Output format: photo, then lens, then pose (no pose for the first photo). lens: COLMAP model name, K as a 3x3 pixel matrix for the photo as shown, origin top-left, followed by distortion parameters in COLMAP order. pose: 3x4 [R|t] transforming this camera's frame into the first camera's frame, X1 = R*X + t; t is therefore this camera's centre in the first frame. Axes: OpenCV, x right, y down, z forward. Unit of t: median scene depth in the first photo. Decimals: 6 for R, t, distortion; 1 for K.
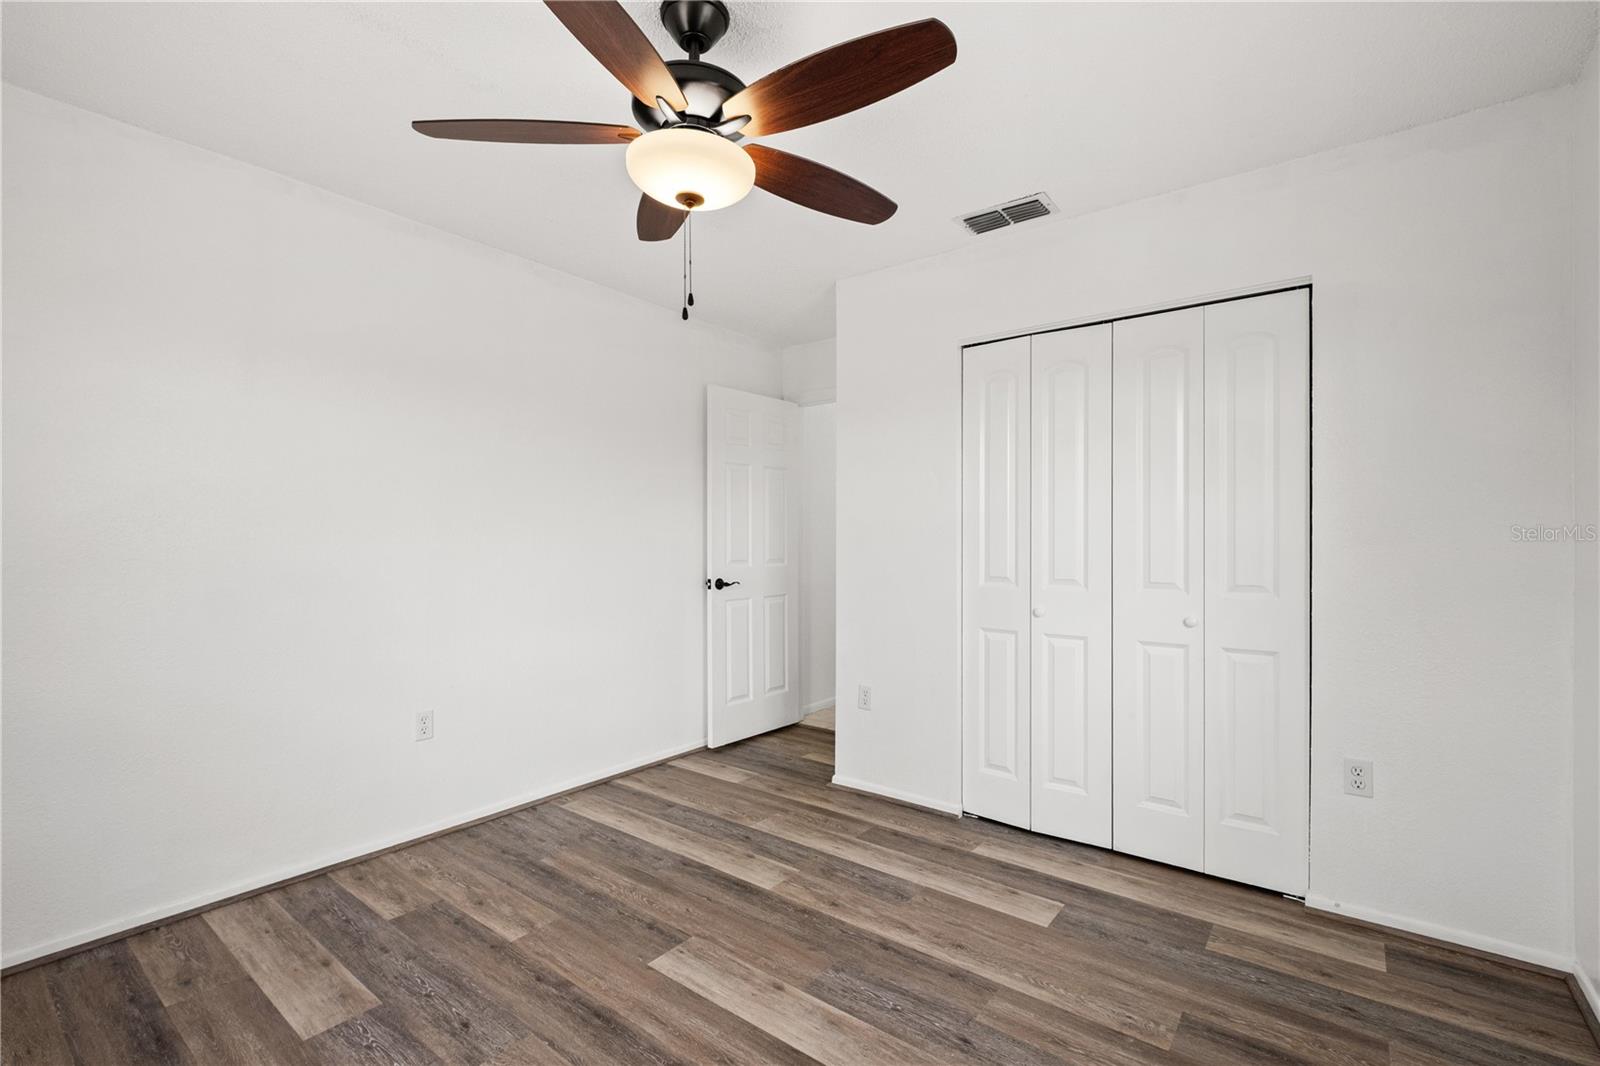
lens RADIAL K [[705.0, 0, 798.4], [0, 705.0, 540.0], [0, 0, 1]] dist [0.003459, -0.001852]
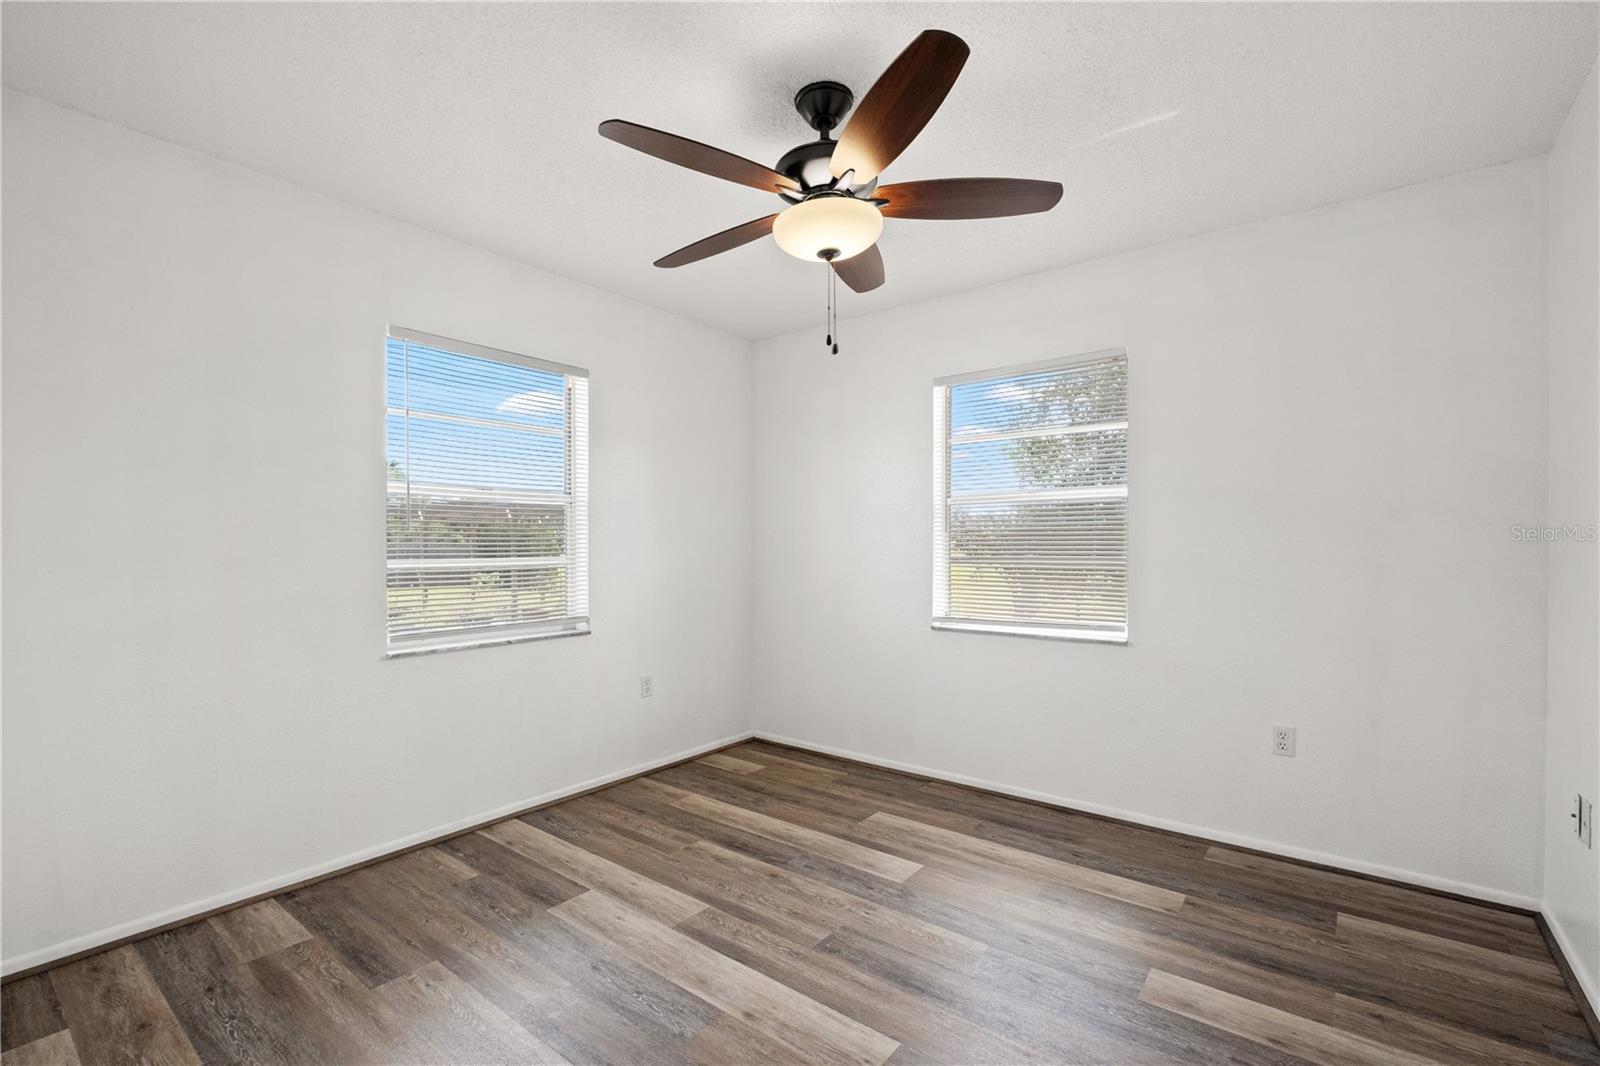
lens RADIAL K [[705.0, 0, 803.6], [0, 705.0, 534.7], [0, 0, 1]] dist [0.003459, -0.001852]
pose [[-0.999993, -0.001299, -0.003564, -0.099099], [-0.001243, 0.999877, -0.015612, -0.000608], [0.003584, -0.015607, -0.999872, 1.994641]]
